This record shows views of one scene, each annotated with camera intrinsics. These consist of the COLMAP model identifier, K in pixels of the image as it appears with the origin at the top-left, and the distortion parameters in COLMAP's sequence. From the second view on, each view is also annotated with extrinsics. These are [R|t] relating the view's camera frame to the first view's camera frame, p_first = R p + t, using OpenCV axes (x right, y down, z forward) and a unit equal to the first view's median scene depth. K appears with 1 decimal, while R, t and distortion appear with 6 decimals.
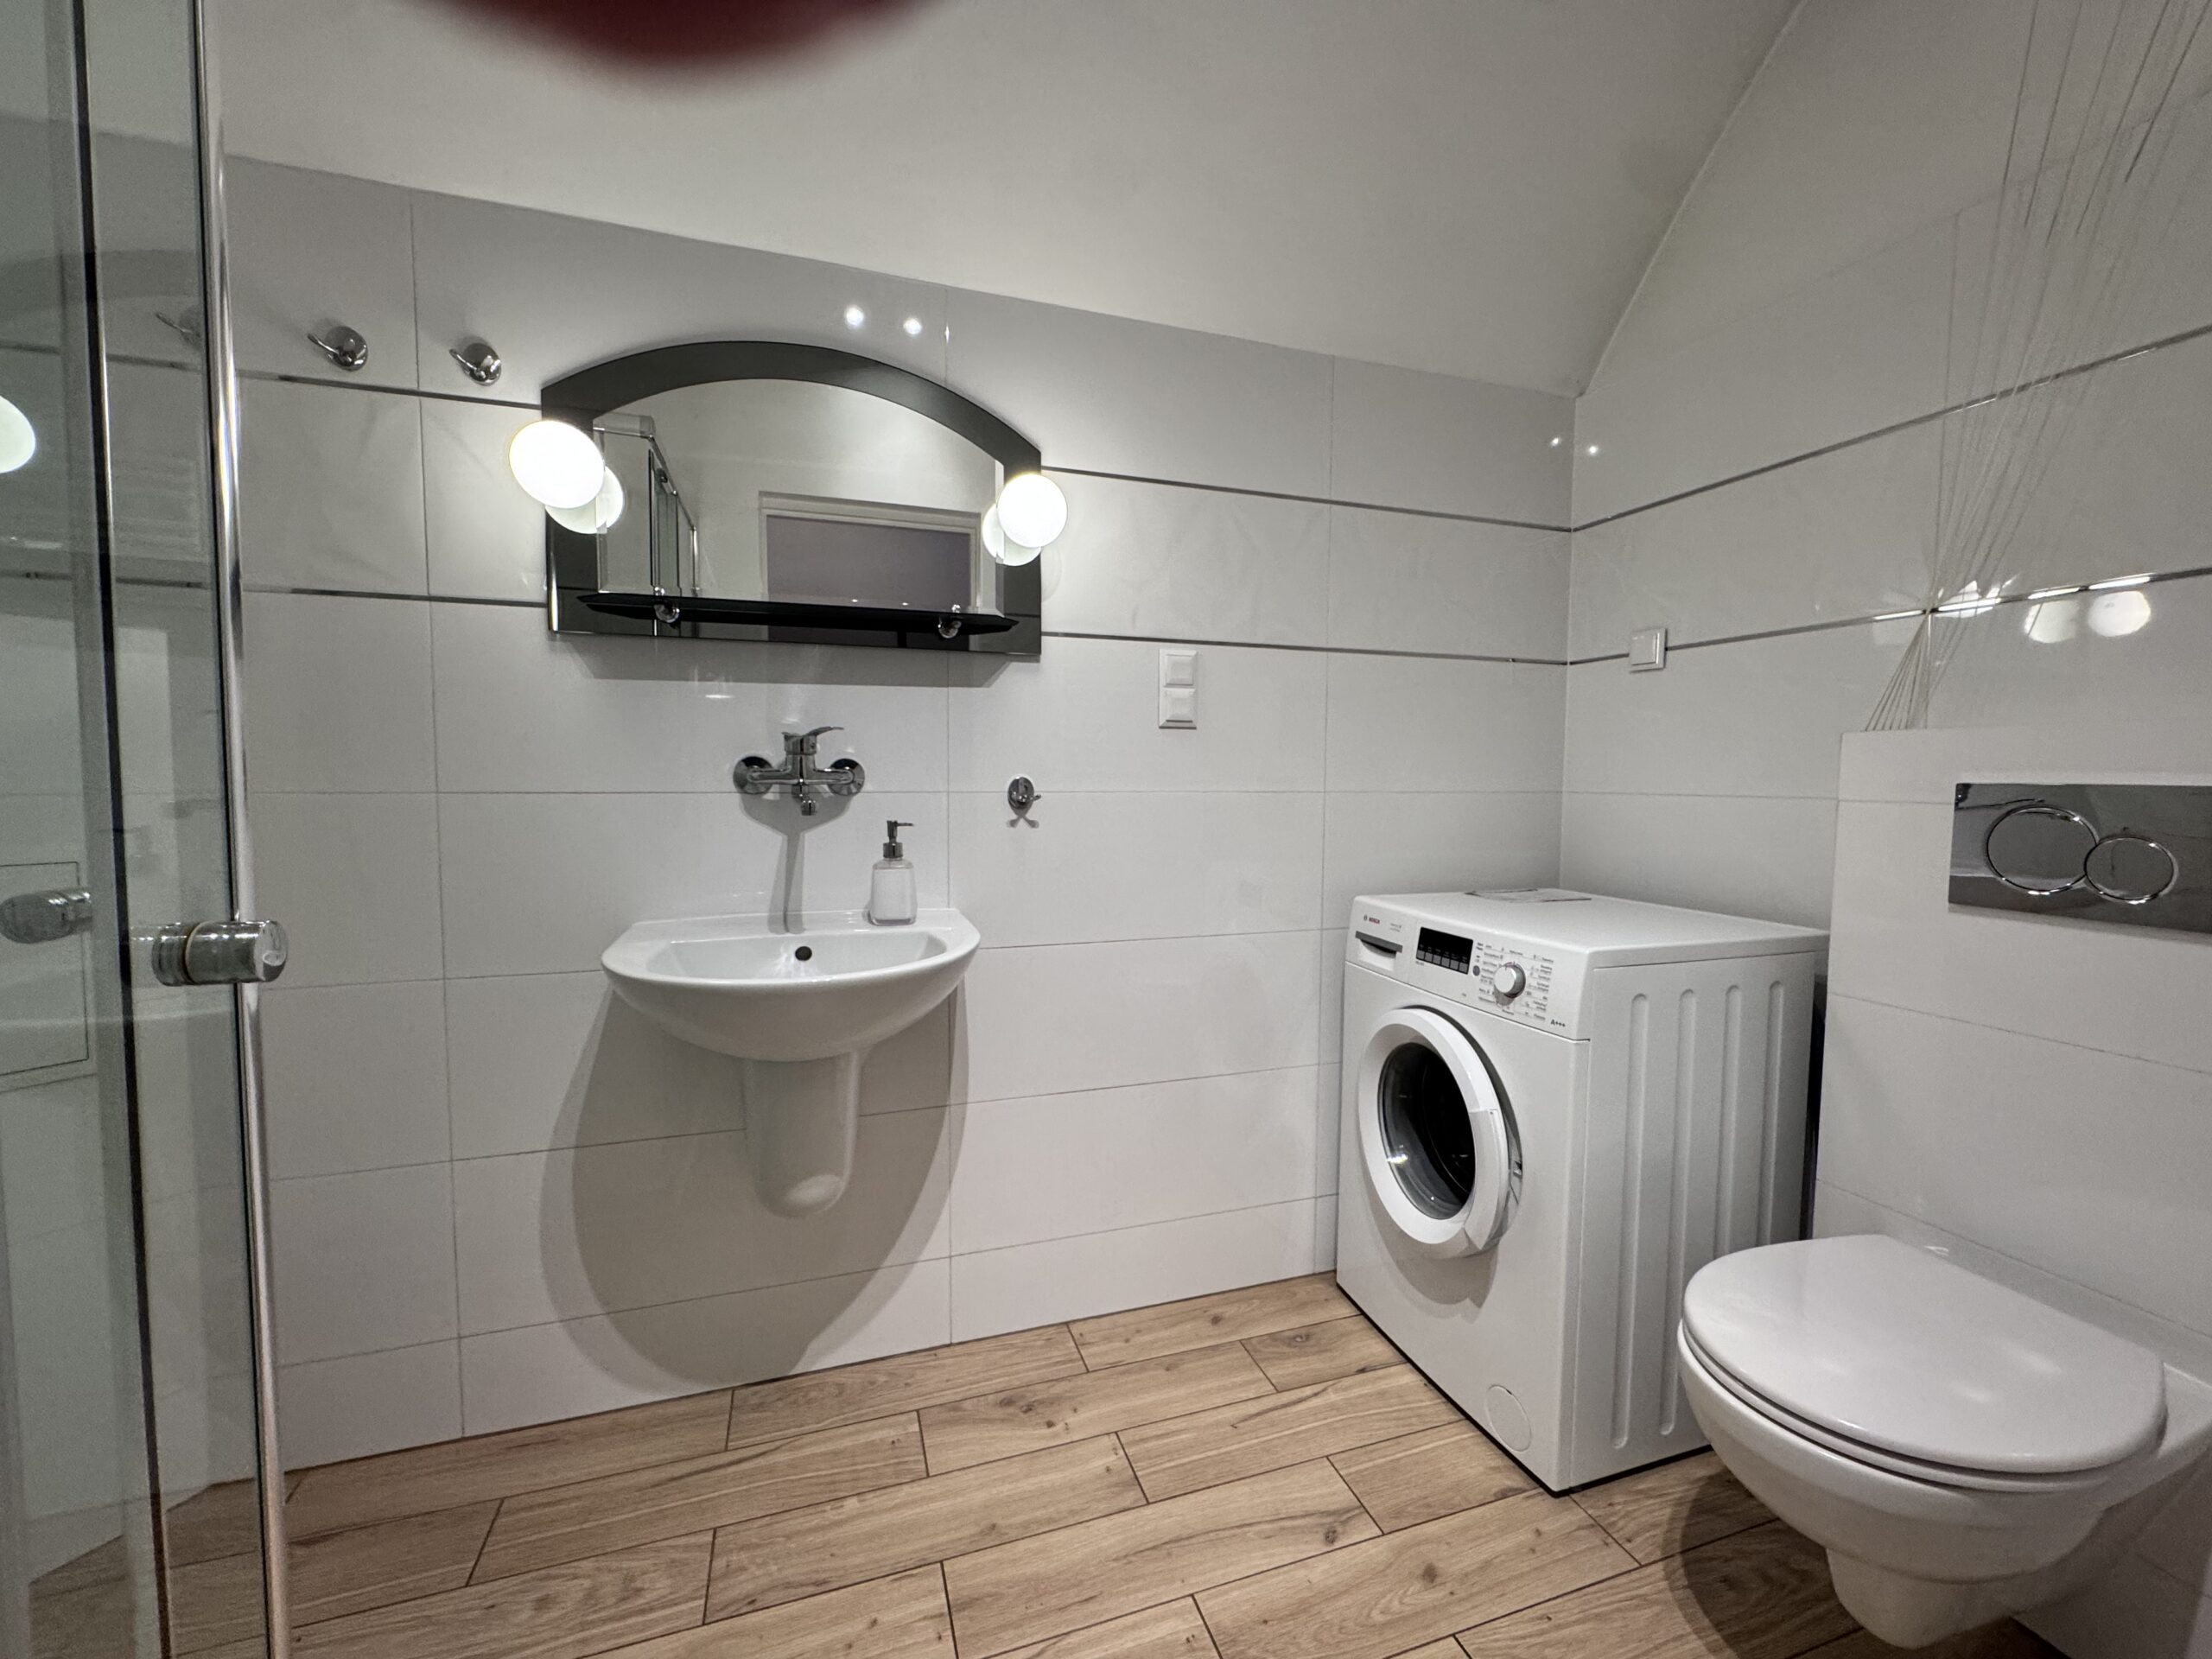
lens RADIAL K [[886.2, 0, 1100.3], [0, 886.2, 832.6], [0, 0, 1]] dist [-0.005723, 0.001087]
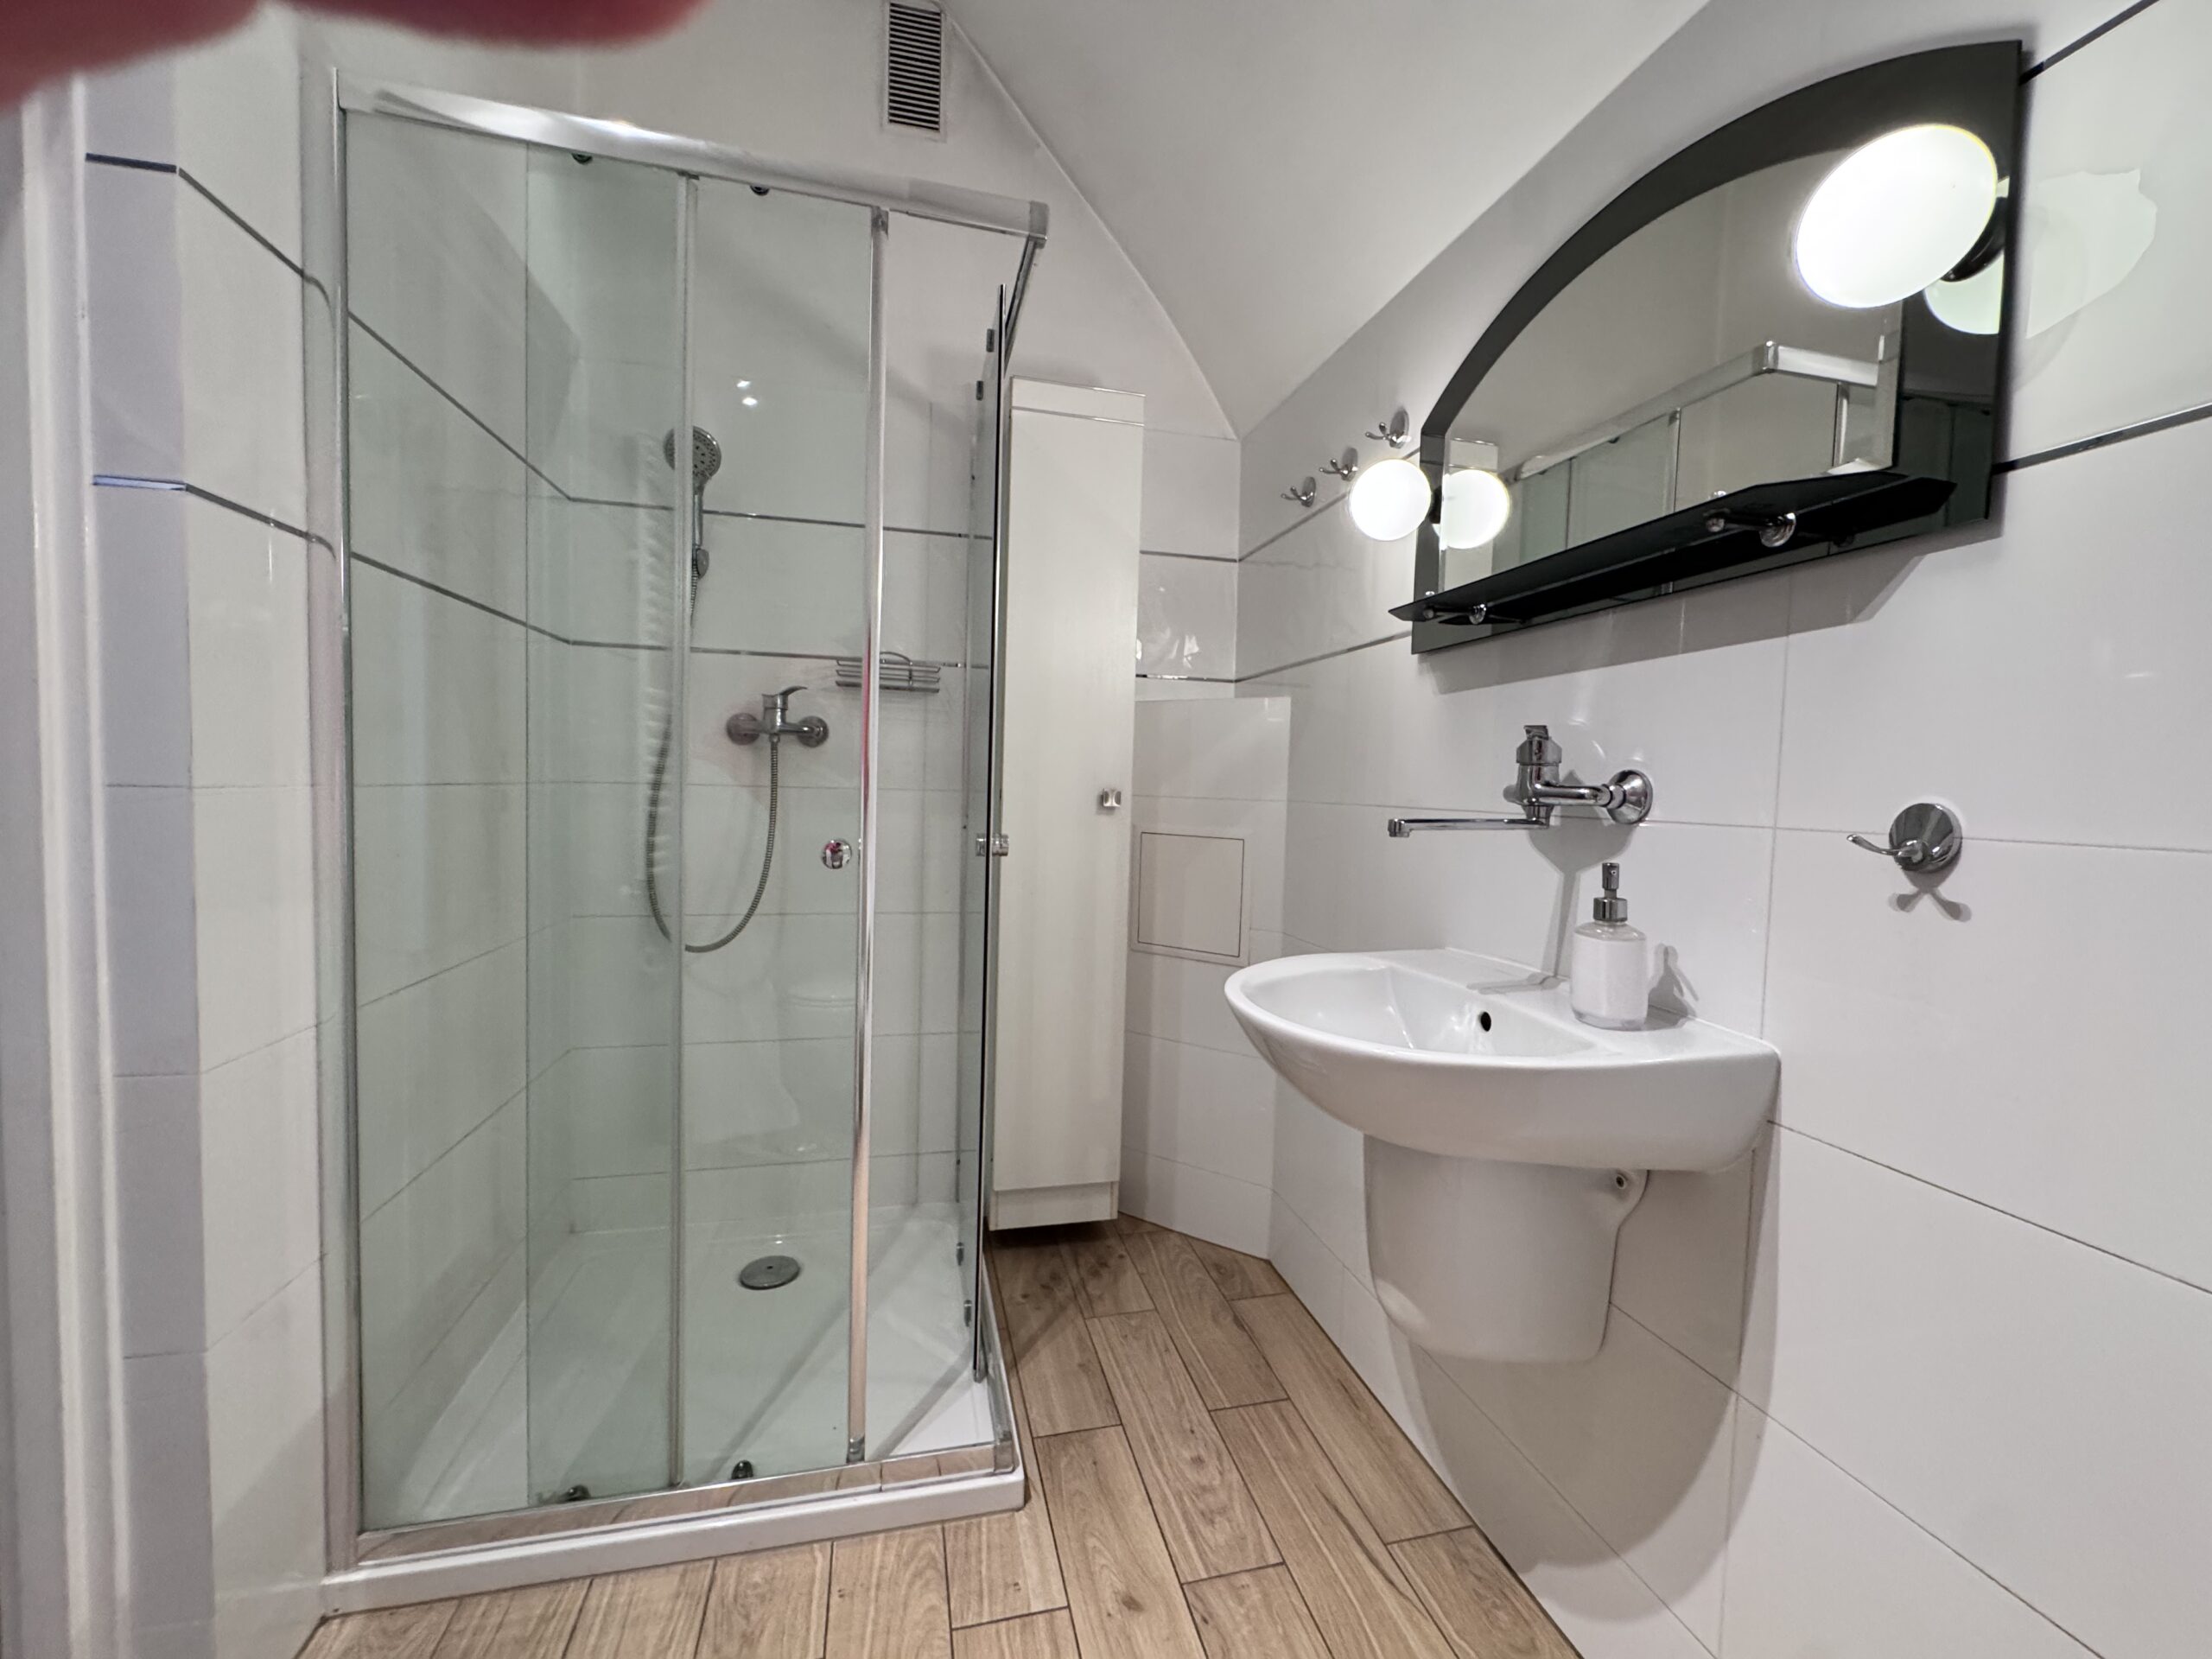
lens RADIAL K [[886.2, 0, 1100.6], [0, 886.2, 825.4], [0, 0, 1]] dist [-0.005723, 0.001087]
pose [[-0.082506, 0.040162, -0.995781, 0.449359], [-0.083117, 0.995429, 0.047035, -0.042708], [0.993118, 0.086647, -0.078791, 0.701220]]
